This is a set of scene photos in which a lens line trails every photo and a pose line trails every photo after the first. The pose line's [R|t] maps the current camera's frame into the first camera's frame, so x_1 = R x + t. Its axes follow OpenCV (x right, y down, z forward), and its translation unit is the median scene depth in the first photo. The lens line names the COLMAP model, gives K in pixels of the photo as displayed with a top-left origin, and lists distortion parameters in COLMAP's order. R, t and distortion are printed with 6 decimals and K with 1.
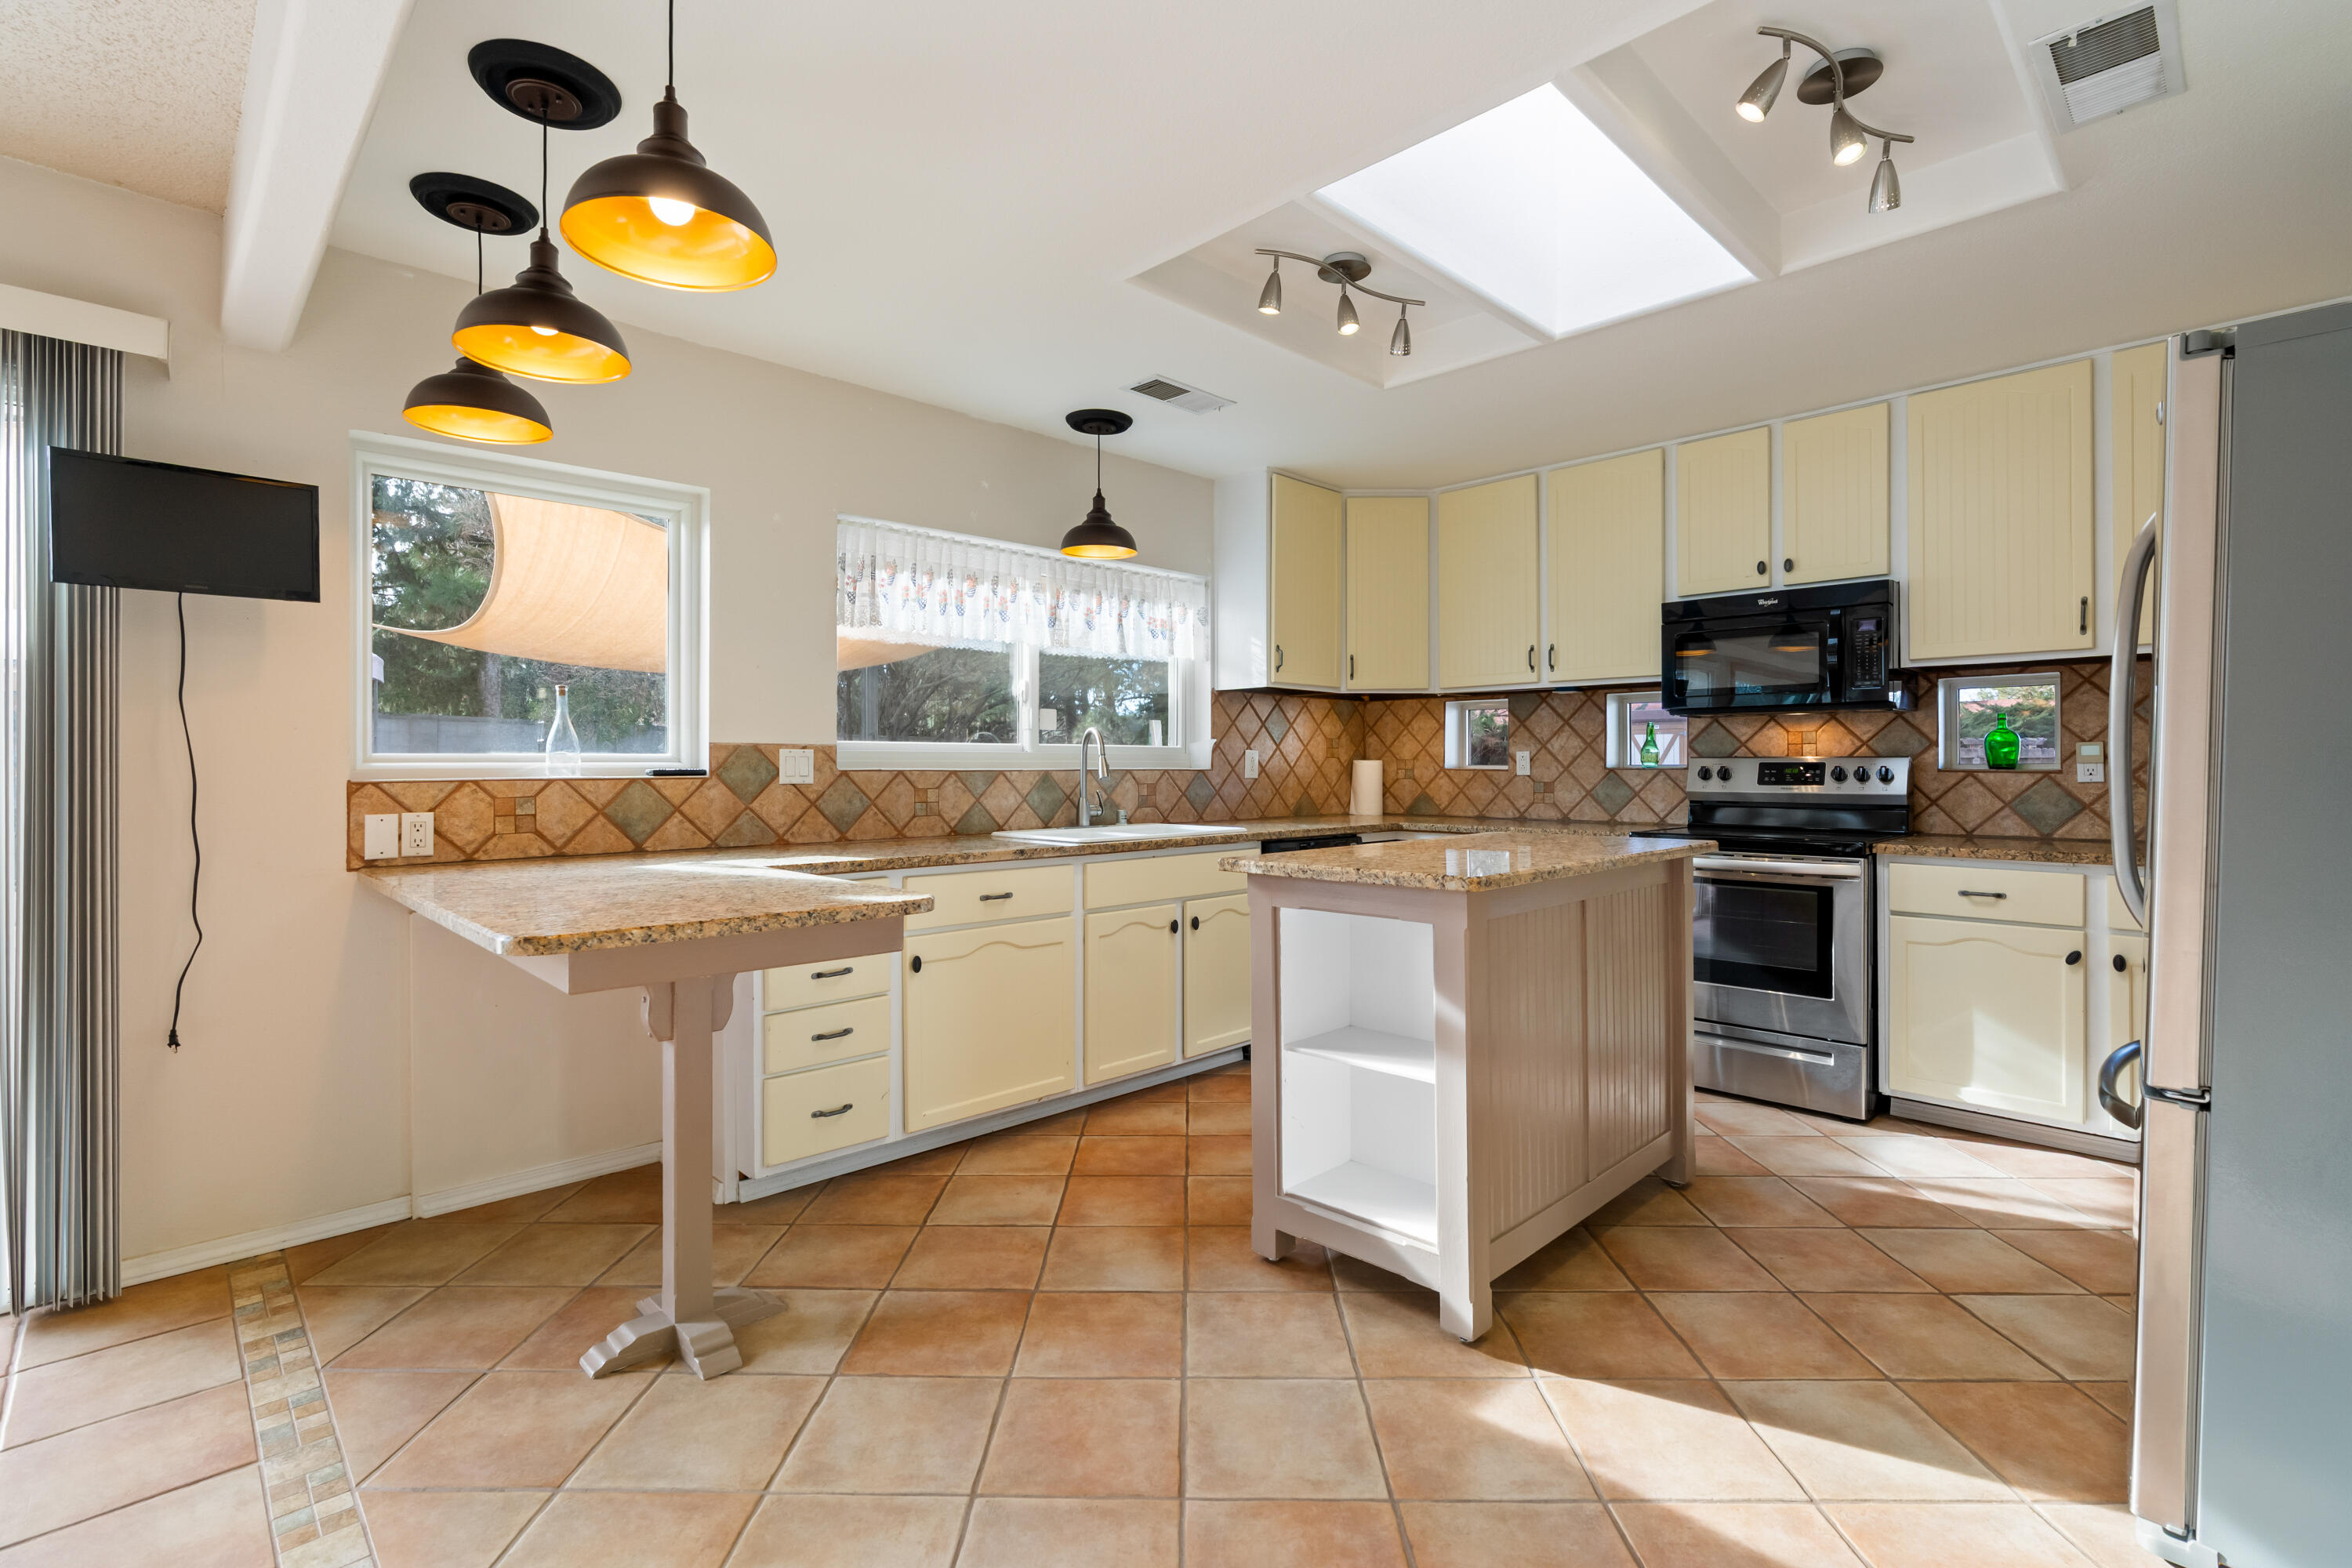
lens RADIAL K [[1070.0, 0, 1176.0], [0, 1070.0, 767.5], [0, 0, 1]] dist [-0.010942, 0.001094]
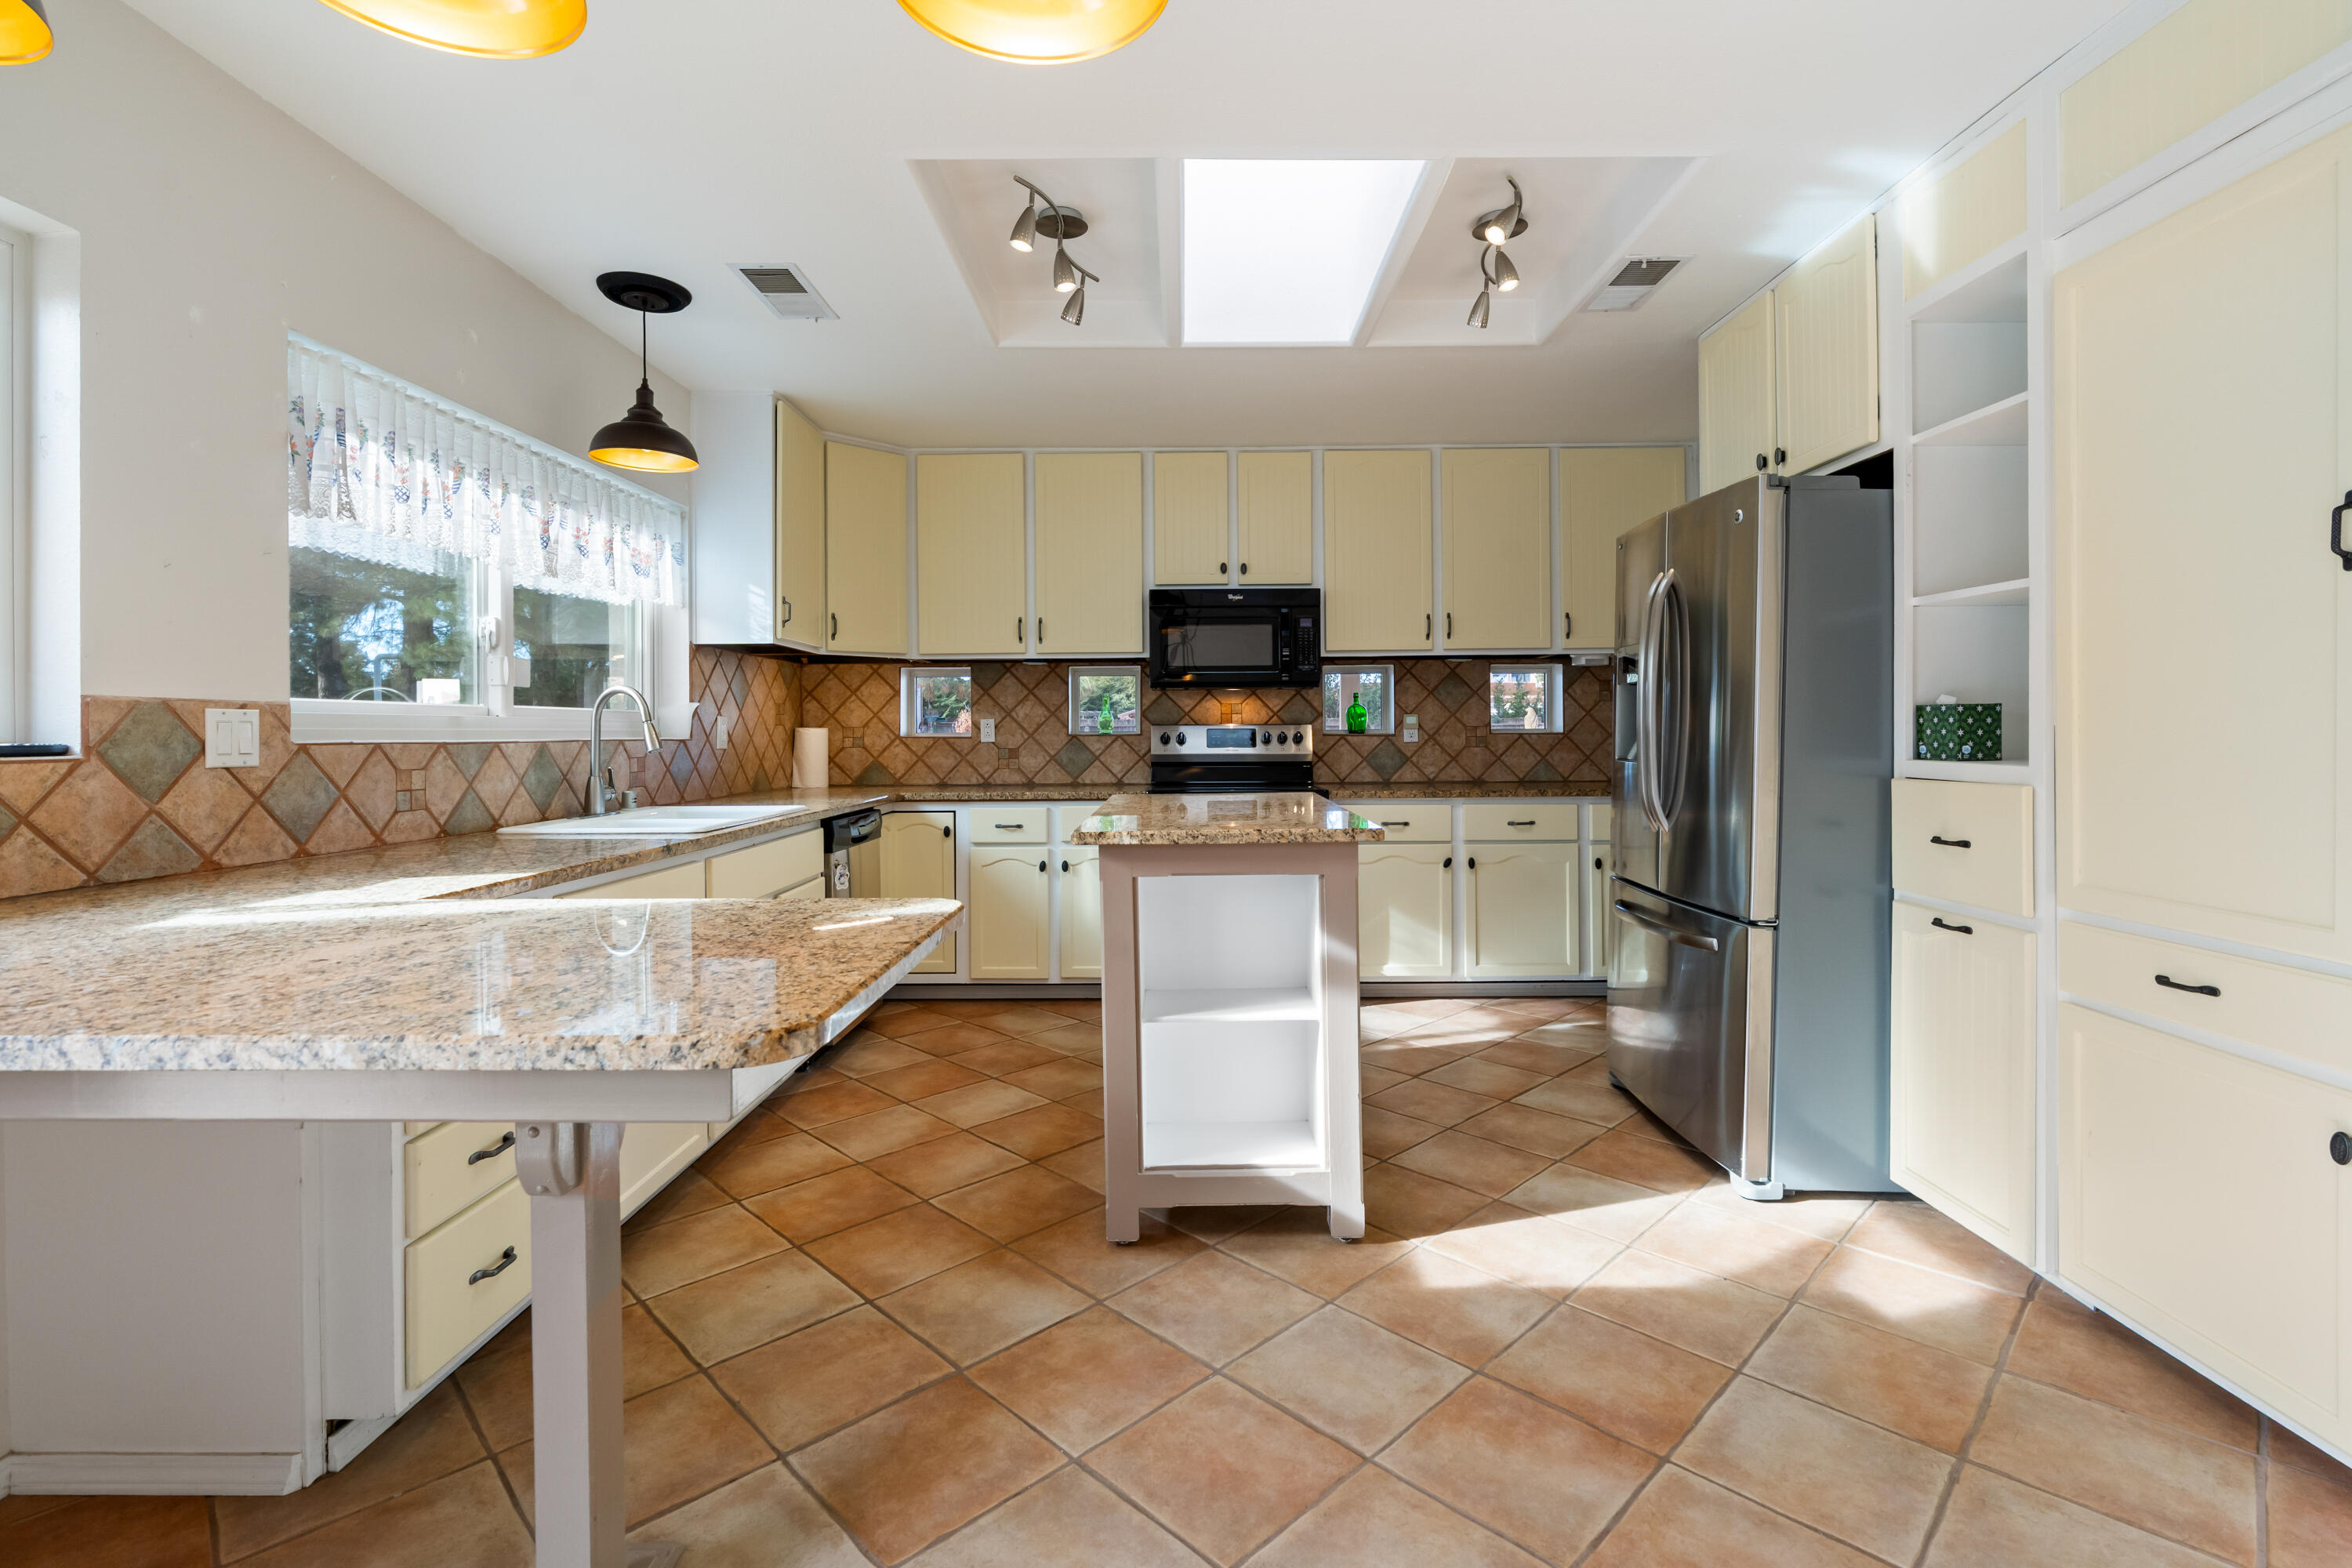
lens RADIAL K [[1074.7, 0, 1176.4], [0, 1074.7, 738.0], [0, 0, 1]] dist [-0.011025, 0.000591]
pose [[0.703383, -0.007582, 0.710771, -0.378934], [0.006441, 0.999970, 0.004292, -0.000030], [-0.710782, 0.001559, 0.703411, 0.189752]]
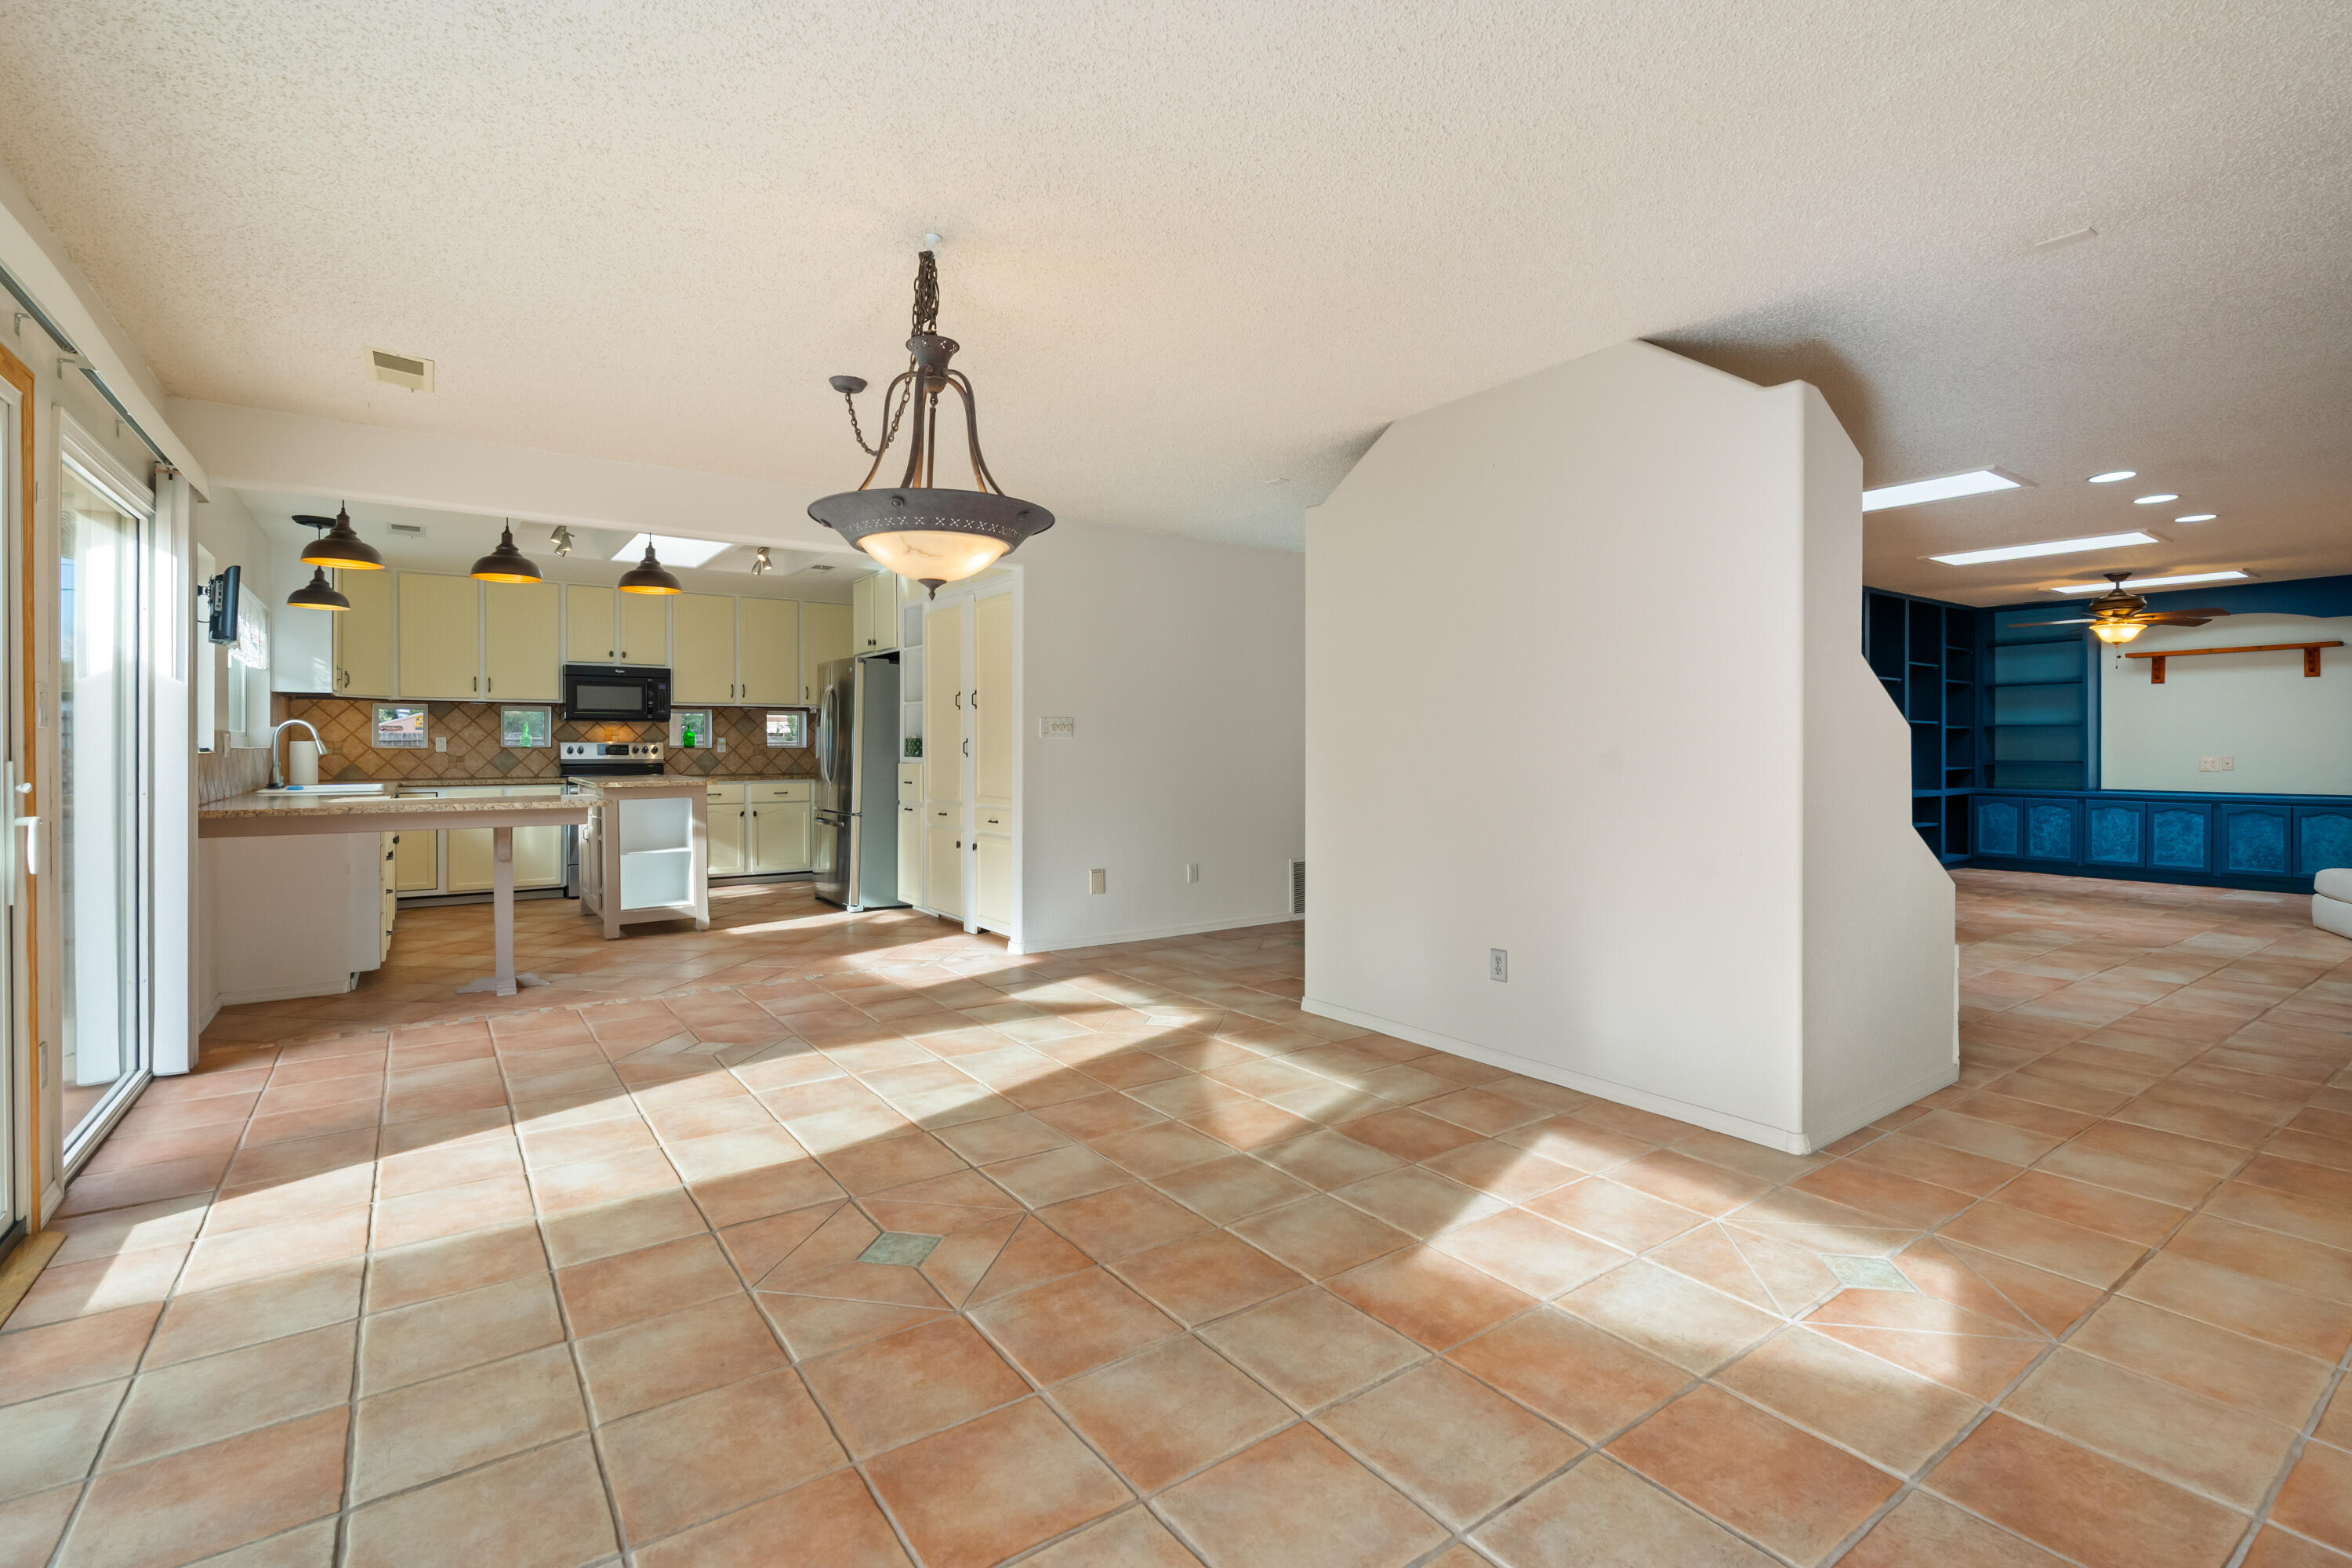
lens RADIAL K [[1076.9, 0, 1168.4], [0, 1076.9, 754.1], [0, 0, 1]] dist [-0.005372, 0.000945]
pose [[0.160544, -0.006894, 0.987005, -1.497302], [0.000536, 0.999976, 0.006897, 0.000273], [-0.987029, -0.000578, 0.160544, -0.485930]]
